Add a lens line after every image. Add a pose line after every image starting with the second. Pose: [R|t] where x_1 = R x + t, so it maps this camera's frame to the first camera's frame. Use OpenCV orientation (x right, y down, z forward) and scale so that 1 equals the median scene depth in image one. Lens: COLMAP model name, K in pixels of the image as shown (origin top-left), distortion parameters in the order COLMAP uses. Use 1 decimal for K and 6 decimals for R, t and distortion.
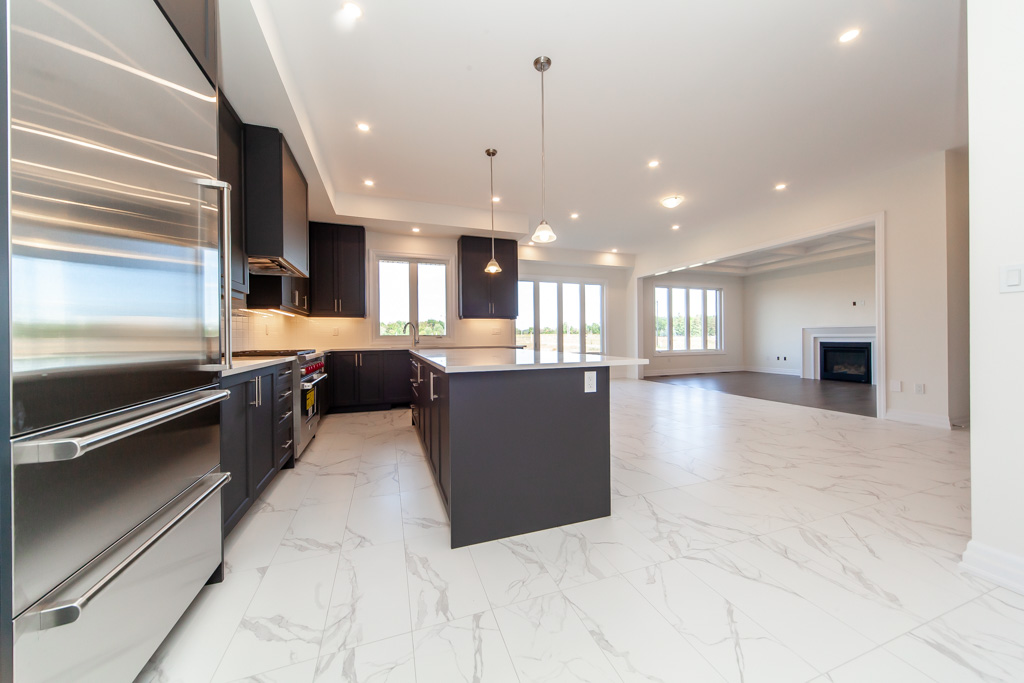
lens RADIAL K [[352.6, 0, 512.0], [0, 352.6, 341.5], [0, 0, 1]] dist [0.001463, 0.000098]
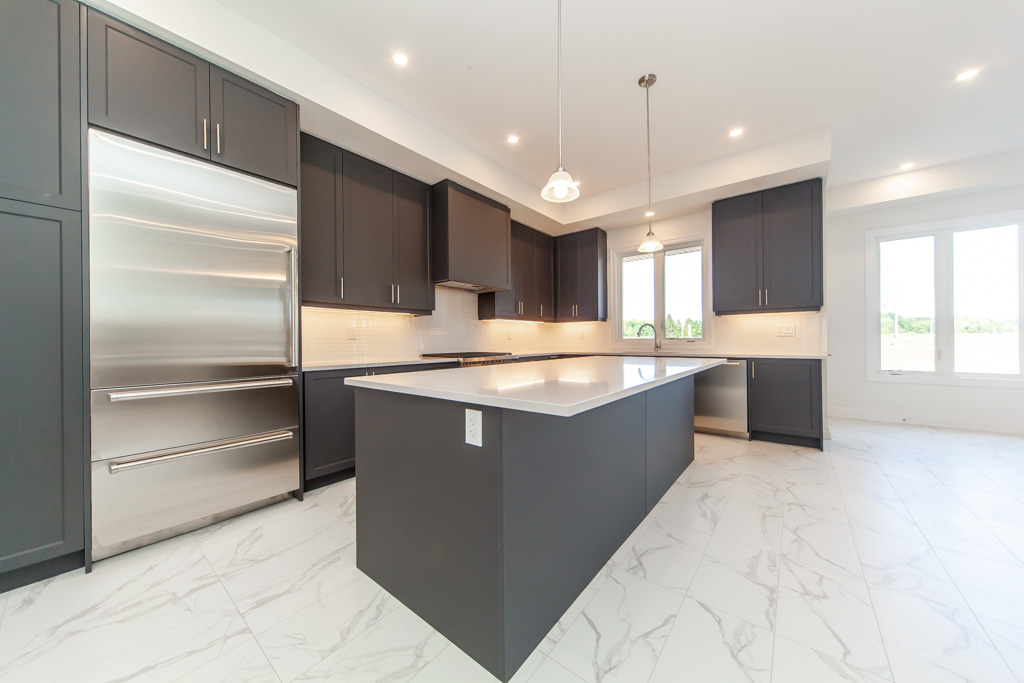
lens RADIAL K [[352.6, 0, 512.0], [0, 352.6, 341.5], [0, 0, 1]] dist [0.001463, 0.000098]
pose [[0.521179, 0.006870, -0.853420, 0.309813], [-0.006619, 0.999970, 0.004007, -0.013625], [0.853422, 0.003561, 0.521209, 0.303241]]
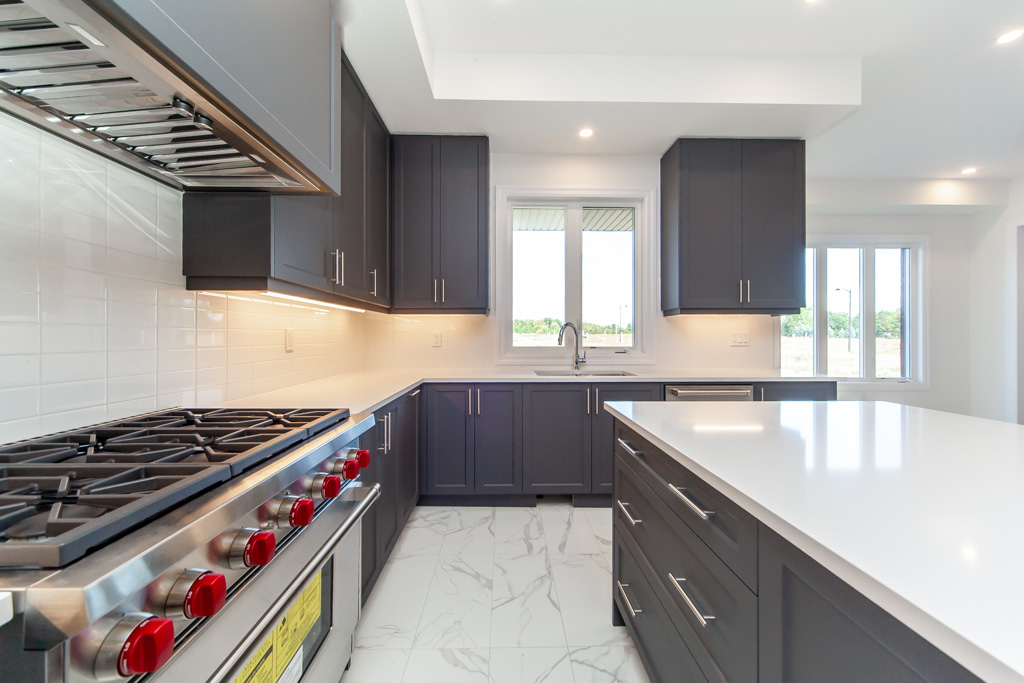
lens RADIAL K [[364.2, 0, 512.6], [0, 364.2, 336.1], [0, 0, 1]] dist [0.000874, -0.000164]
pose [[0.950139, 0.008598, -0.311709, -0.230665], [-0.012039, 0.999886, -0.009116, -0.033178], [0.311595, 0.012414, 0.950134, 0.540891]]
